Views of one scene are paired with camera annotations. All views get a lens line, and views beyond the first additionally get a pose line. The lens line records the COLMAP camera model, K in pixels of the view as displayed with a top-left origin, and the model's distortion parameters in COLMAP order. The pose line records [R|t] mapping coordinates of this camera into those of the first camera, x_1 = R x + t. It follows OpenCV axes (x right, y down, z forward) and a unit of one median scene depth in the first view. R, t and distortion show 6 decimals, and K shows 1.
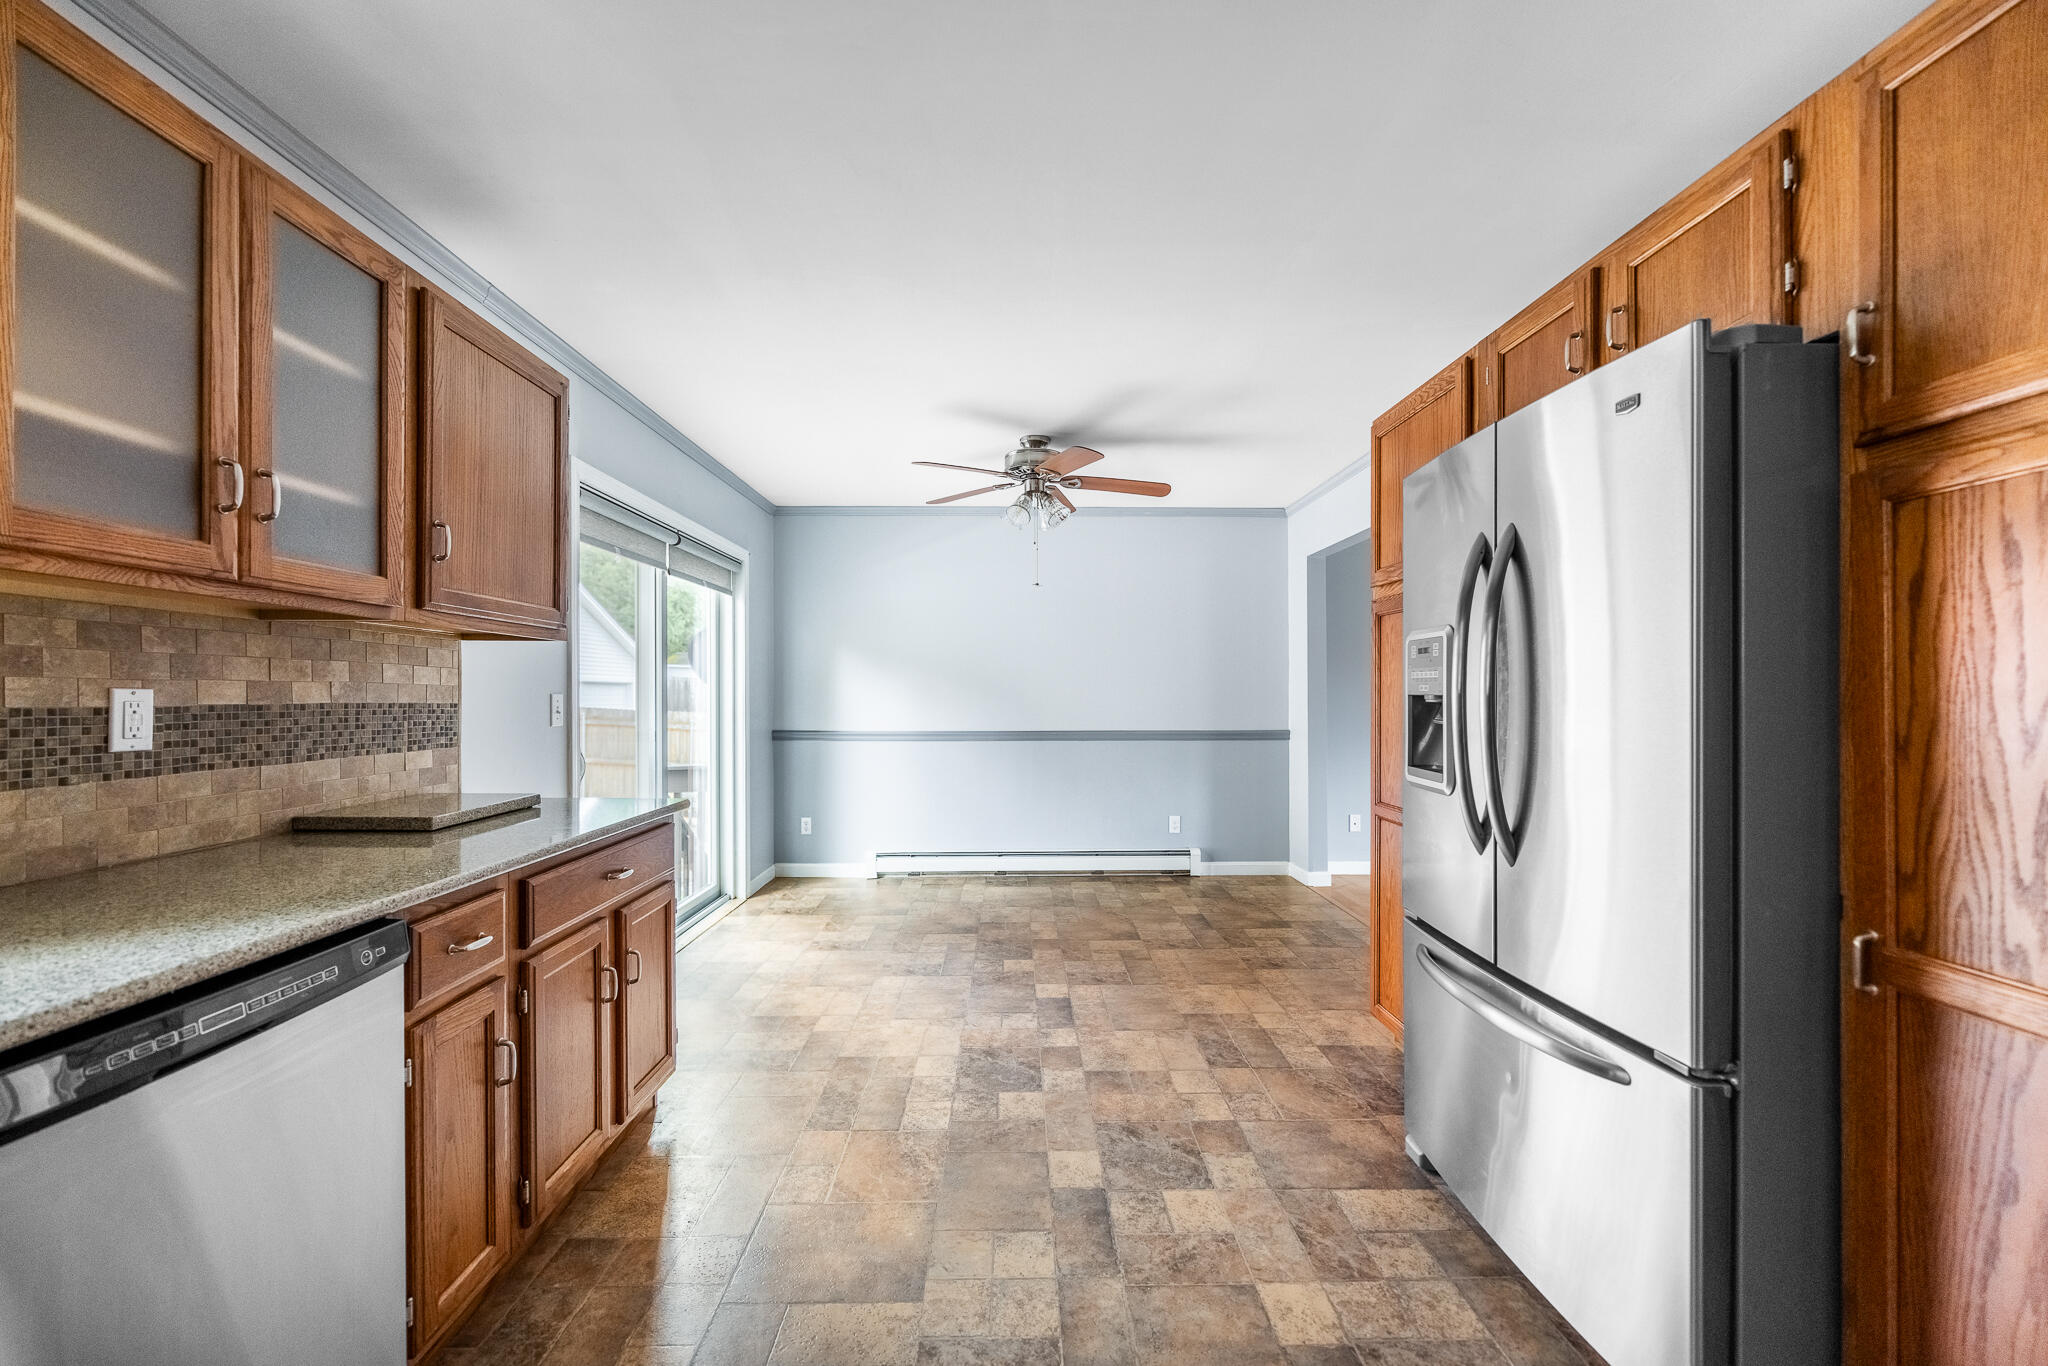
lens RADIAL K [[831.6, 0, 1024.1], [0, 831.6, 690.4], [0, 0, 1]] dist [0.000050, 0.000001]
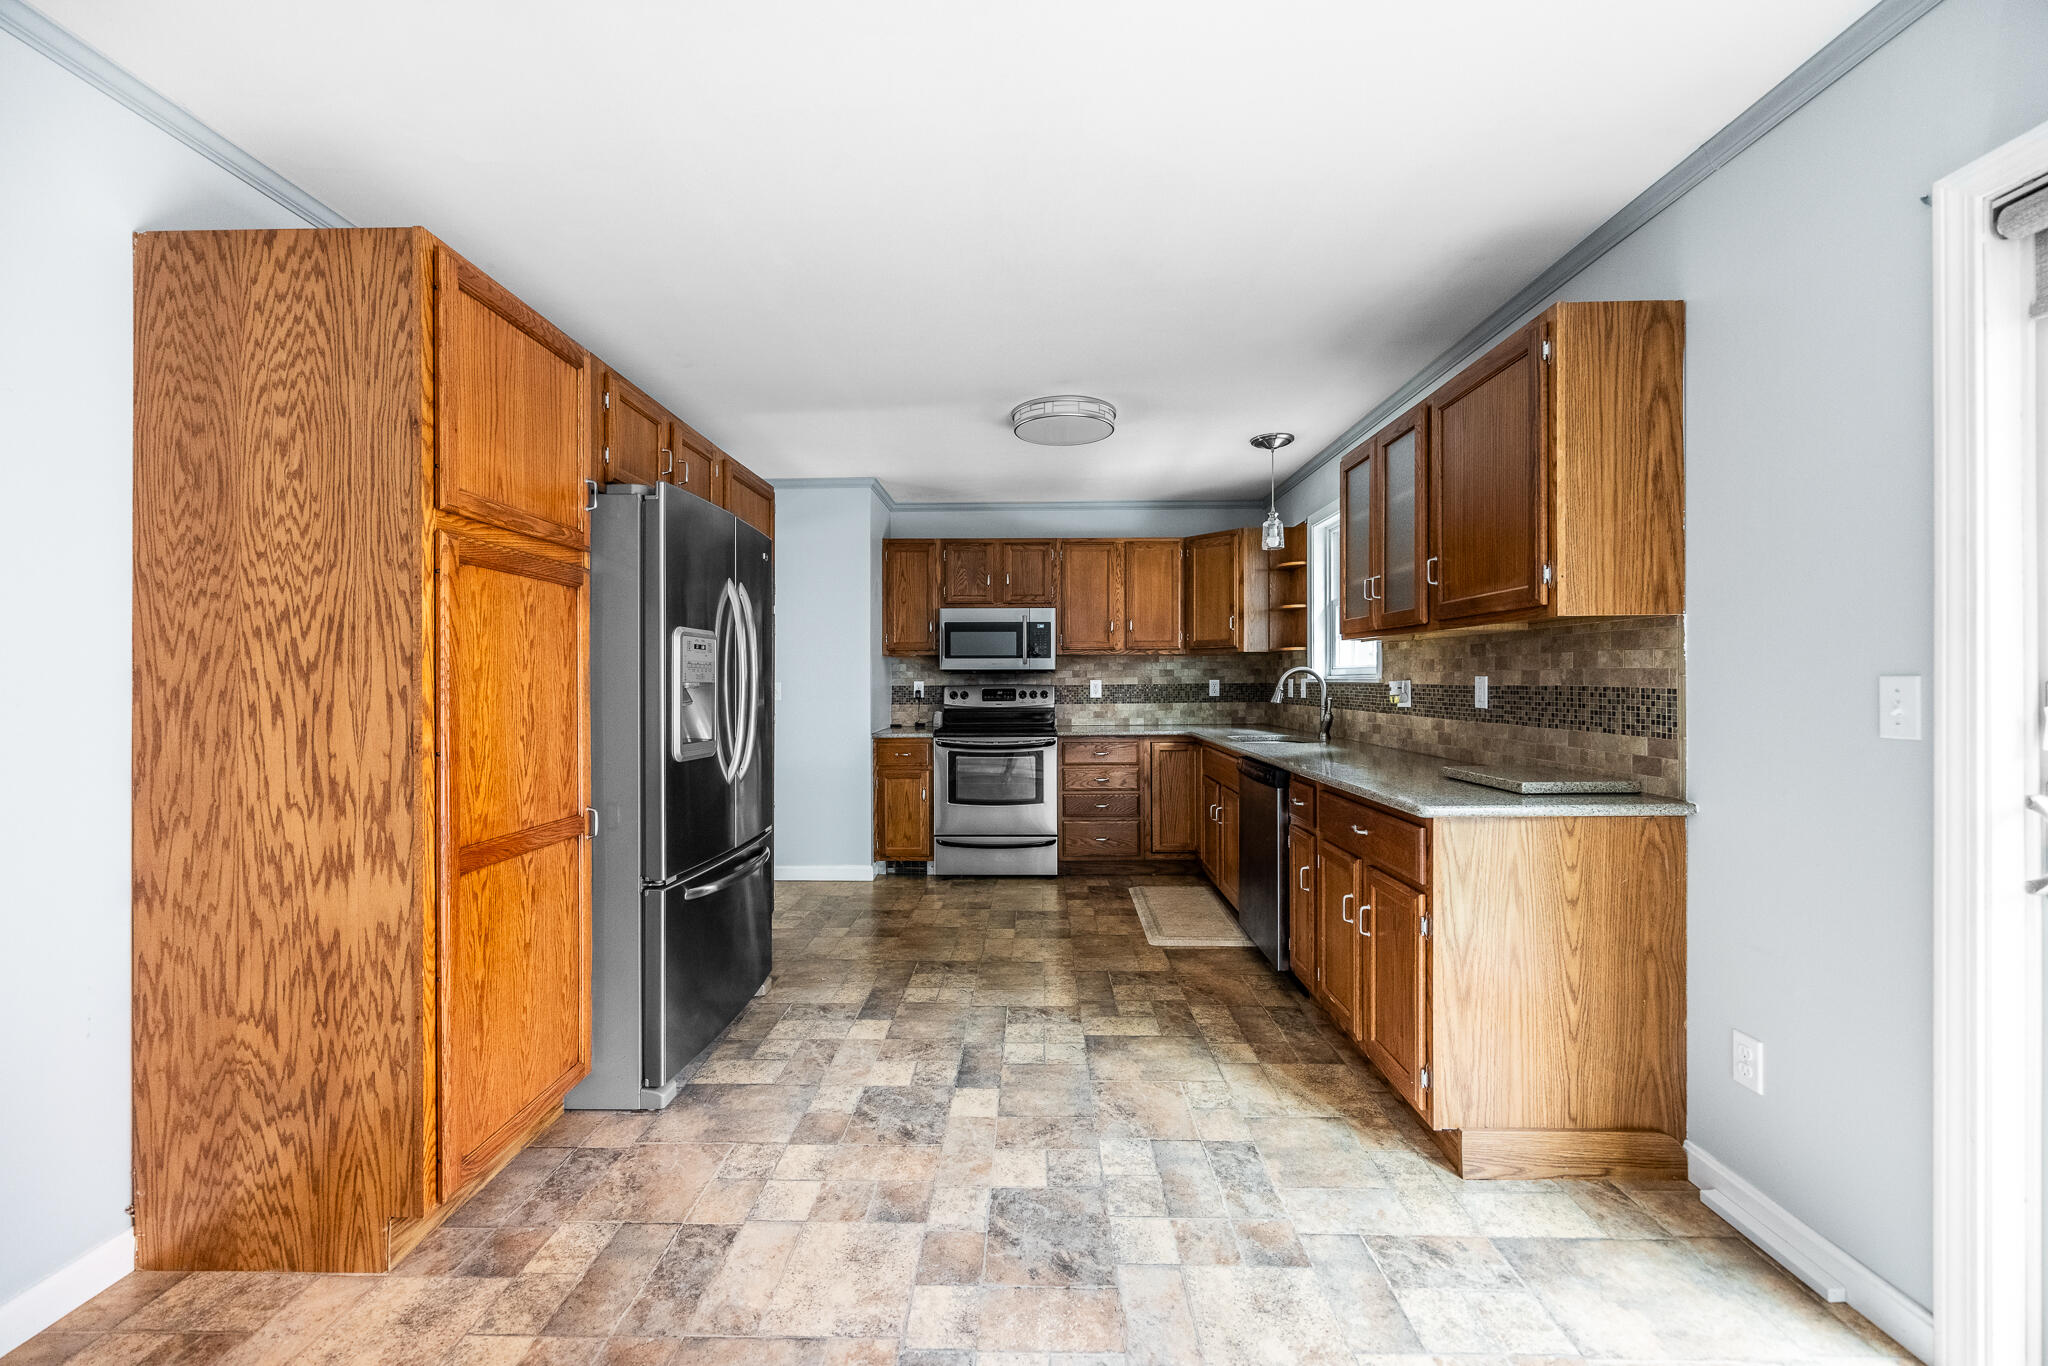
lens RADIAL K [[831.6, 0, 1023.7], [0, 831.6, 682.5], [0, 0, 1]] dist [0.000050, 0.000001]
pose [[-0.999568, 0.003827, 0.029138, -0.039038], [0.003733, 0.999988, -0.003288, 0.010645], [-0.029150, -0.003178, -0.999570, 2.122217]]
